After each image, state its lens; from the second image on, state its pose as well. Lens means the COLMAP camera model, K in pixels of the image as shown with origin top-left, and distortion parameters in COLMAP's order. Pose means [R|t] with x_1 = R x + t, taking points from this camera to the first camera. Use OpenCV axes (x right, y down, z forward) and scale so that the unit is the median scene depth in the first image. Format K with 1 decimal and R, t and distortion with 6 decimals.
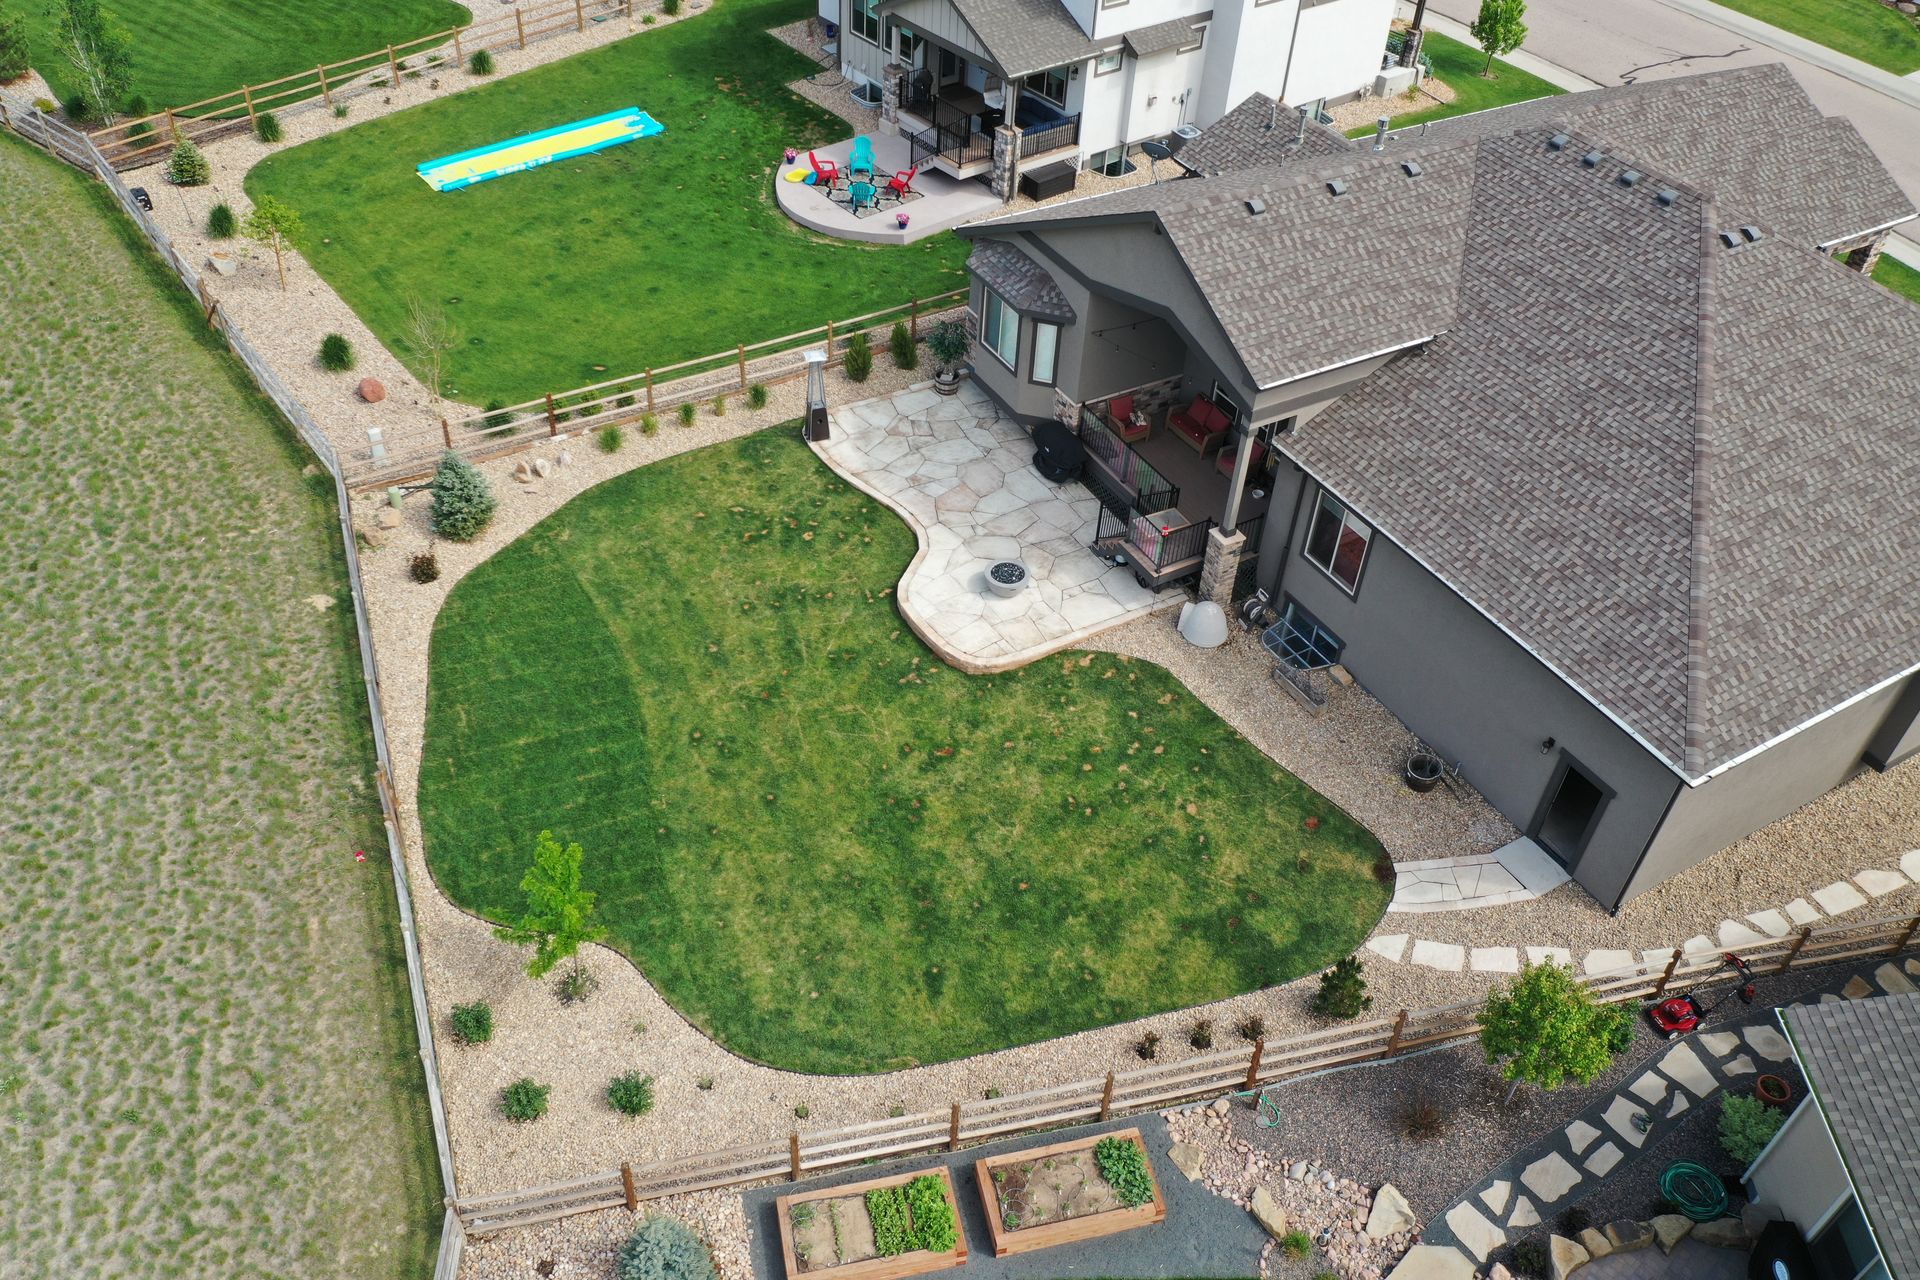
lens RADIAL K [[1500.7, 0, 964.1], [0, 1500.7, 636.4], [0, 0, 1]] dist [-0.018942, 0.016459]
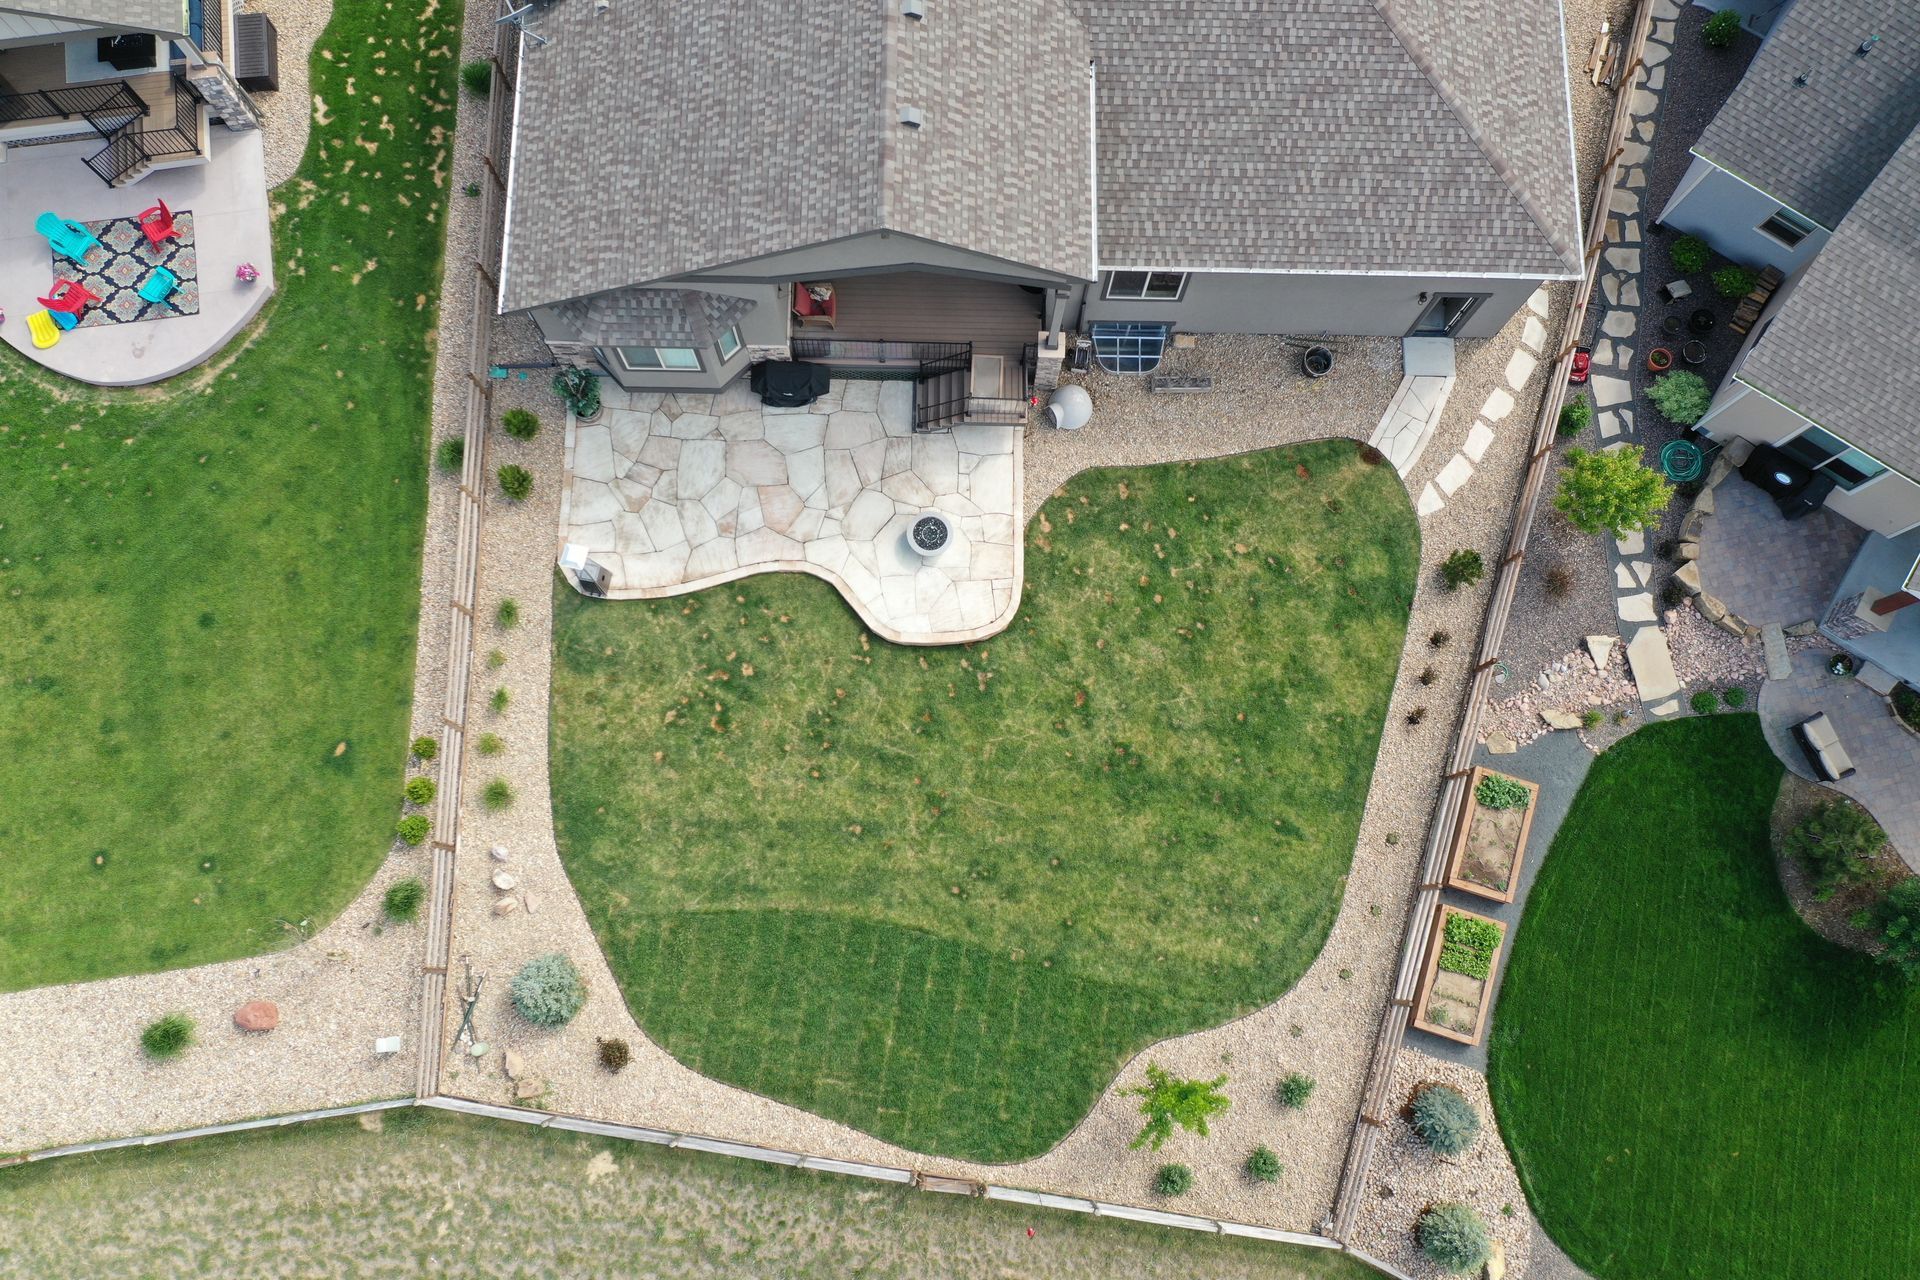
lens RADIAL K [[1500.7, 0, 963.7], [0, 1500.7, 636.6], [0, 0, 1]] dist [-0.018942, 0.016459]
pose [[0.510083, -0.847837, 0.144868, -0.177803], [0.572250, 0.460258, 0.678743, -0.740600], [-0.642141, -0.263315, 0.719945, 0.277042]]
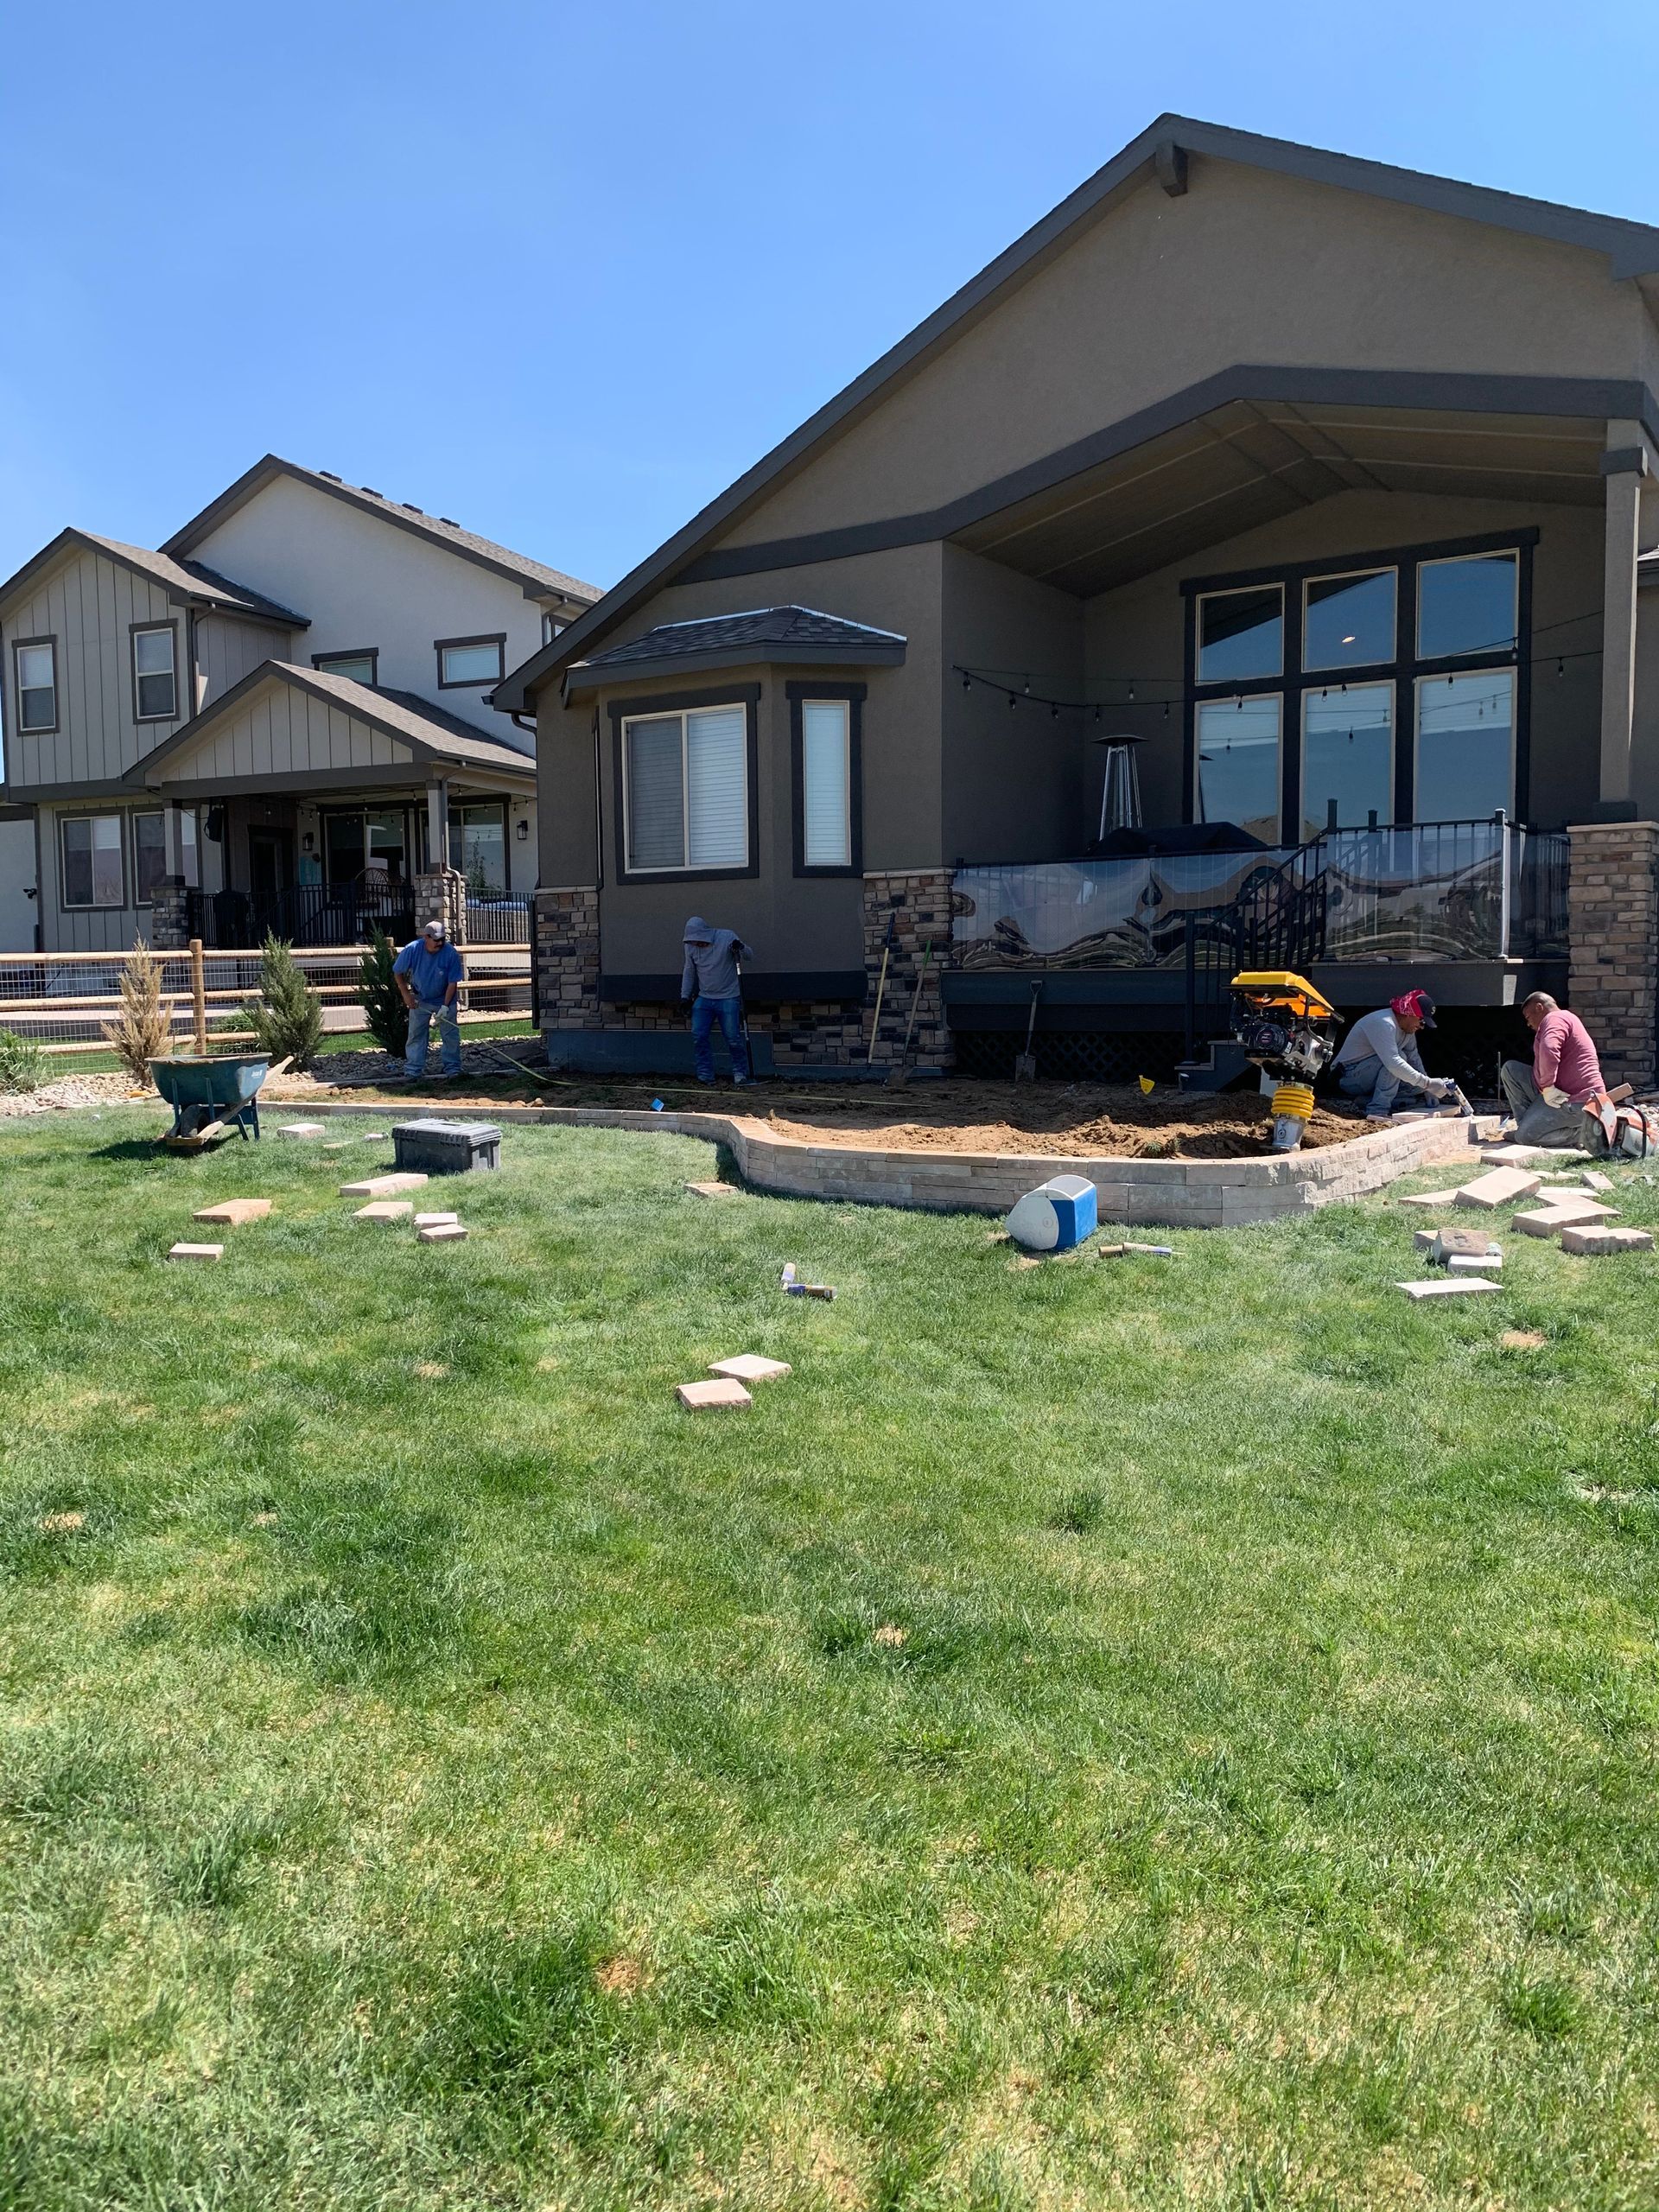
lens RADIAL K [[1702.3, 0, 799.4], [0, 1702.3, 1096.9], [0, 0, 1]] dist [0.042474, -0.057530]
pose [[0.900255, -0.088594, 0.426253, -0.184454], [0.328537, 0.780668, -0.531621, 0.140170], [-0.285664, 0.618635, 0.731907, 0.851101]]
